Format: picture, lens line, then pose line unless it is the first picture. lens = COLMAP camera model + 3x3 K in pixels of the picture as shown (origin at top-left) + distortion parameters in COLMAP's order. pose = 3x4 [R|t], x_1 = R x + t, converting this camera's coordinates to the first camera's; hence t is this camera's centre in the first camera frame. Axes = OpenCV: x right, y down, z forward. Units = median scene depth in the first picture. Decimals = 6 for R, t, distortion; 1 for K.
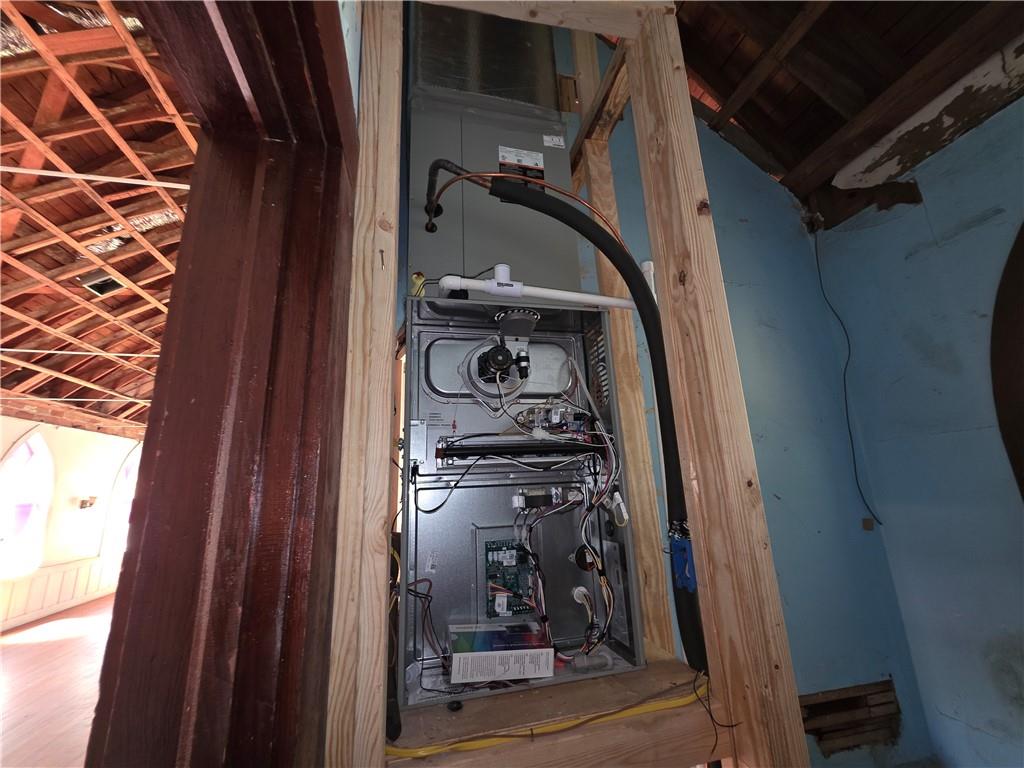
lens RADIAL K [[409.9, 0, 514.4], [0, 409.9, 381.7], [0, 0, 1]] dist [0.000680, -0.000112]
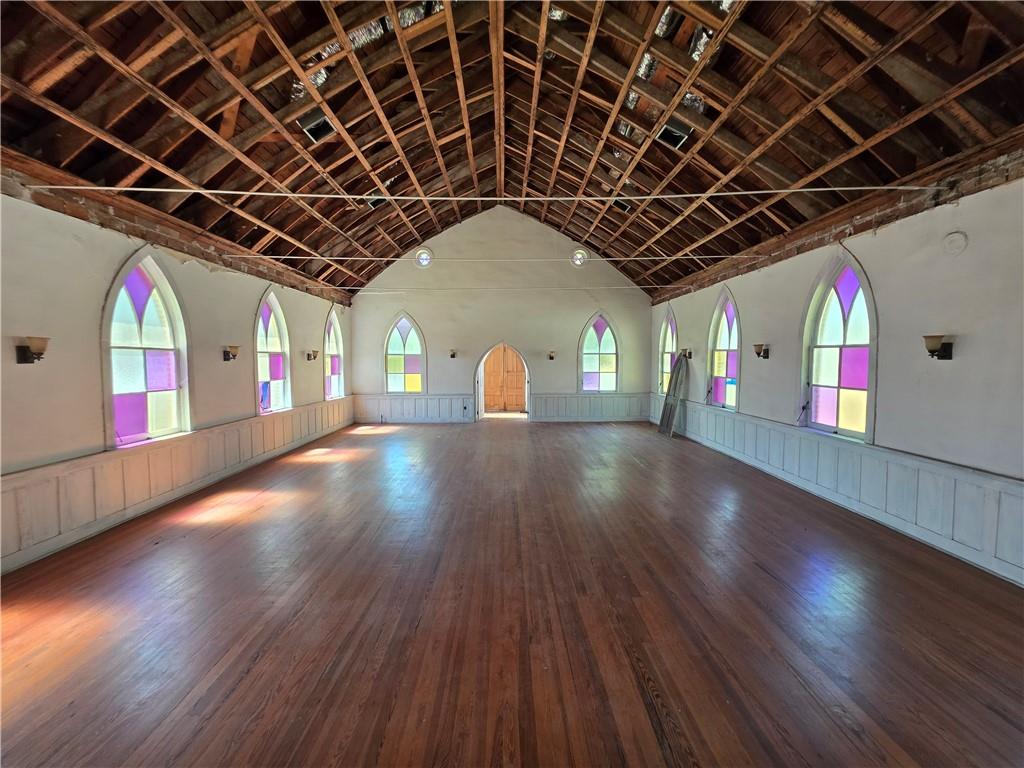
lens RADIAL K [[409.9, 0, 514.4], [0, 409.9, 381.7], [0, 0, 1]] dist [0.000680, -0.000112]
pose [[0.977915, 0.053982, -0.201912, -0.307305], [0.010127, 0.952697, 0.303754, 0.029198], [0.208758, -0.299090, 0.931110, 0.048050]]
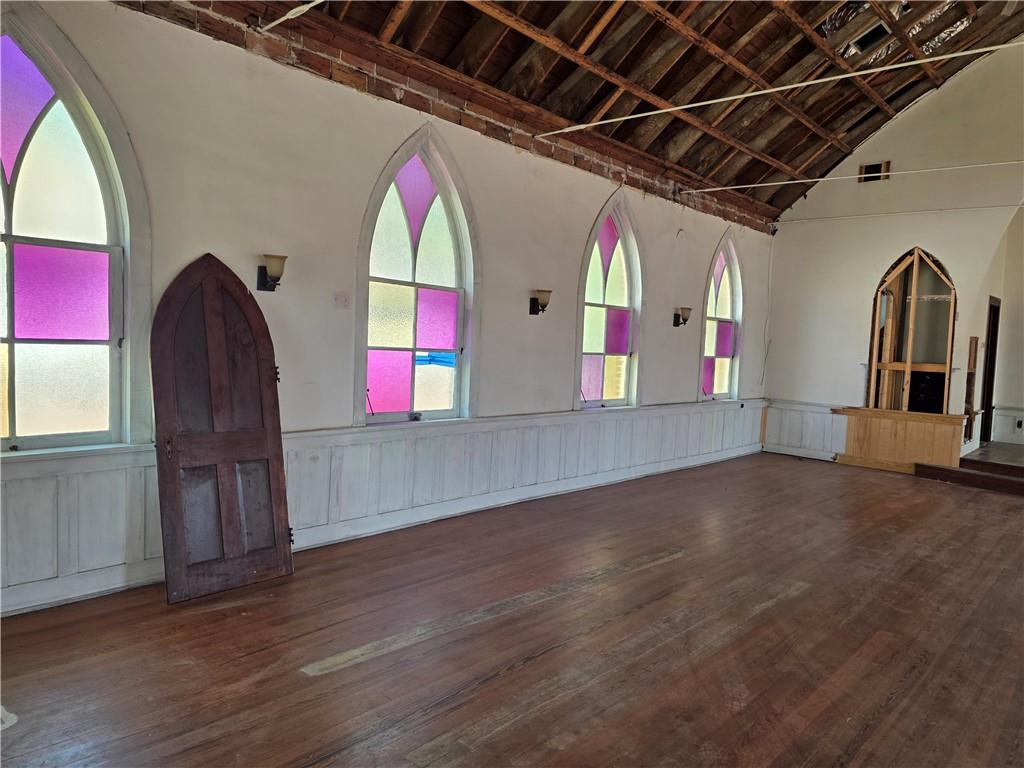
lens RADIAL K [[660.8, 0, 512.0], [0, 660.8, 384.0], [0, 0, 1]] dist [0.049782, -0.056648]
pose [[-0.547539, -0.030533, 0.836223, -0.686320], [-0.219466, 0.969591, -0.108299, 0.479073], [-0.807488, -0.242821, -0.537589, 1.585338]]
